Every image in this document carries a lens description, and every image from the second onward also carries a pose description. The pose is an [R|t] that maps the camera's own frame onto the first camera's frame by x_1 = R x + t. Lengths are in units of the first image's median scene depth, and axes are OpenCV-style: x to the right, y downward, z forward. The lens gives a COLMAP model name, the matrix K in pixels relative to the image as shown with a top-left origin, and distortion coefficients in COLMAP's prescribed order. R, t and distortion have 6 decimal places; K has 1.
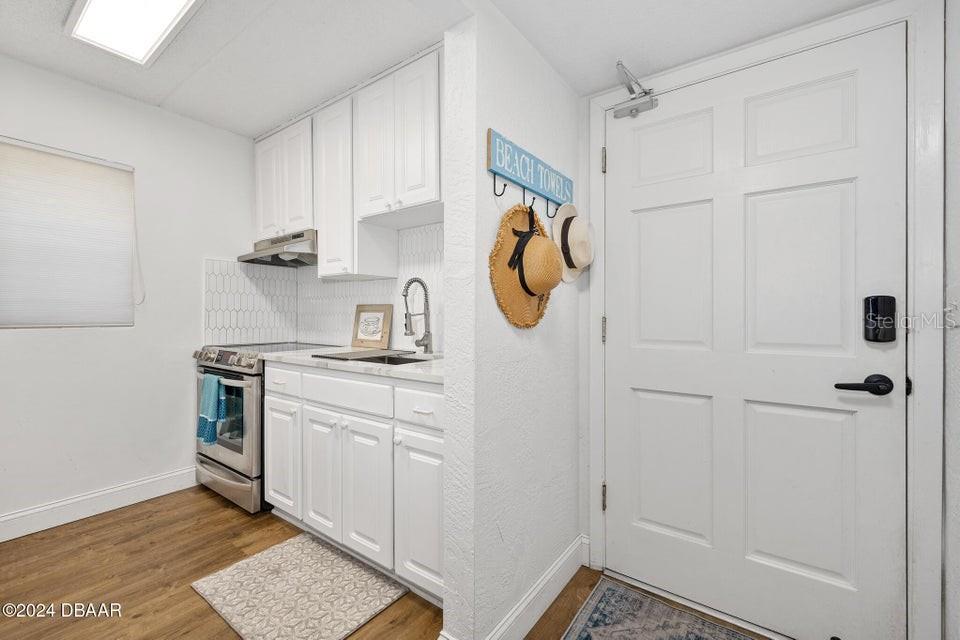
lens RADIAL K [[402.8, 0, 504.4], [0, 402.8, 307.6], [0, 0, 1]] dist [-0.006953, 0.000718]
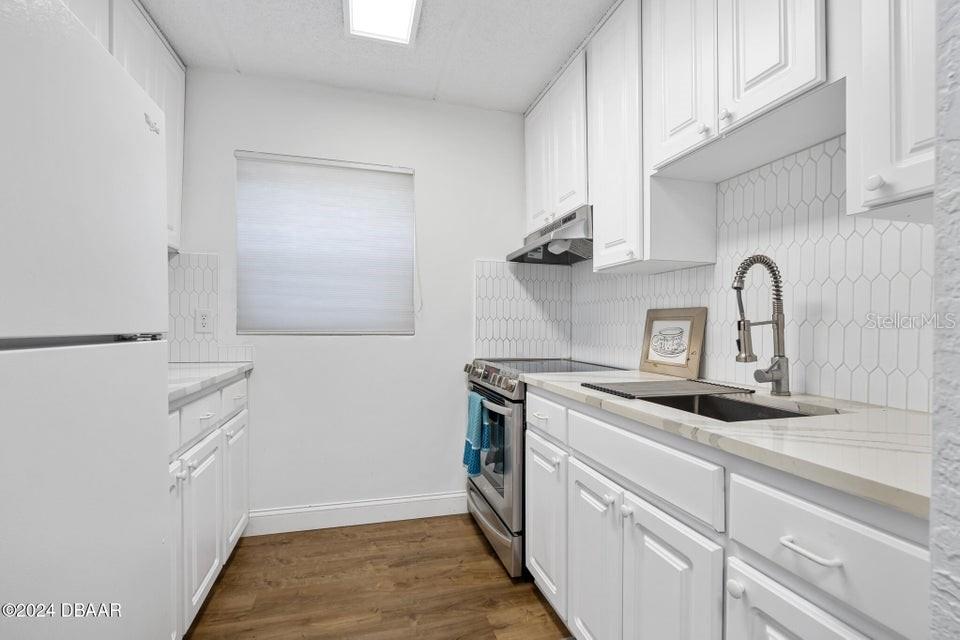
lens RADIAL K [[443.5, 0, 480.5], [0, 443.5, 331.1], [0, 0, 1]] dist [-0.007584, 0.000298]
pose [[0.759855, 0.011664, -0.649988, -0.115753], [0.006597, 0.999649, 0.025651, 0.010005], [0.650059, -0.023779, 0.759511, 0.302457]]
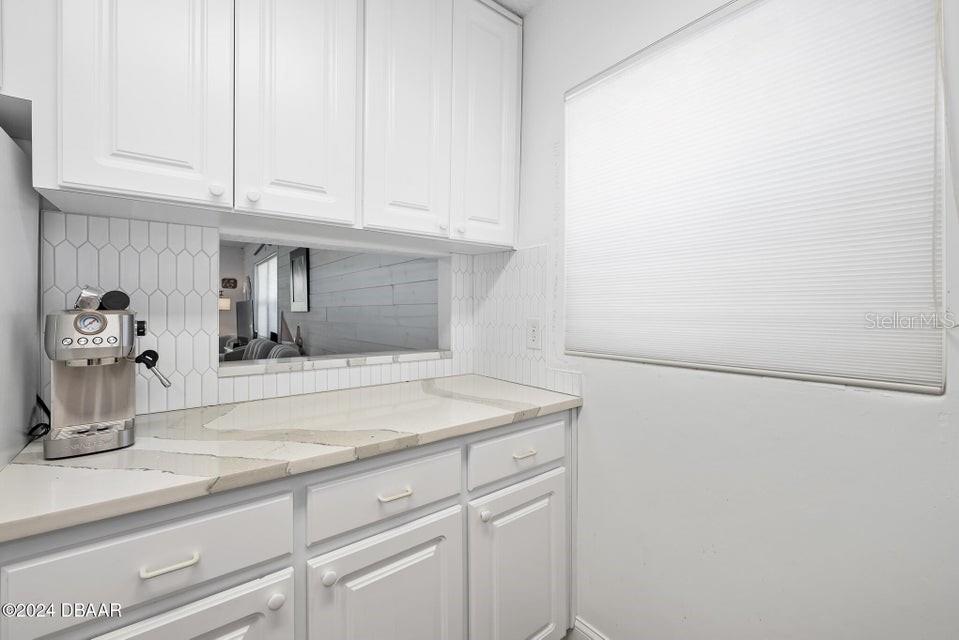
lens RADIAL K [[402.4, 0, 520.6], [0, 402.4, 303.8], [0, 0, 1]] dist [-0.006953, 0.000718]
pose [[-0.273106, -0.014719, -0.961871, -0.546006], [0.023513, 0.999482, -0.021971, -0.027636], [0.961697, -0.028617, -0.272618, 0.811905]]
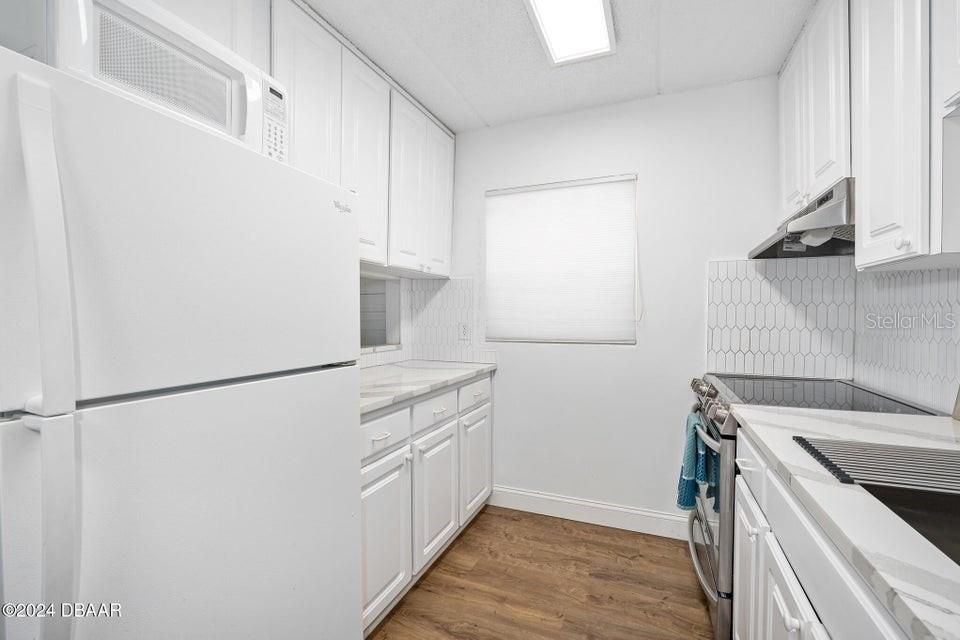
lens RADIAL K [[402.8, 0, 500.4], [0, 402.8, 327.3], [0, 0, 1]] dist [-0.006953, 0.000718]
pose [[0.214024, 0.027583, -0.976439, -0.074122], [0.024819, 0.999125, 0.033663, -0.035830], [0.976513, -0.031439, 0.213152, 0.505228]]
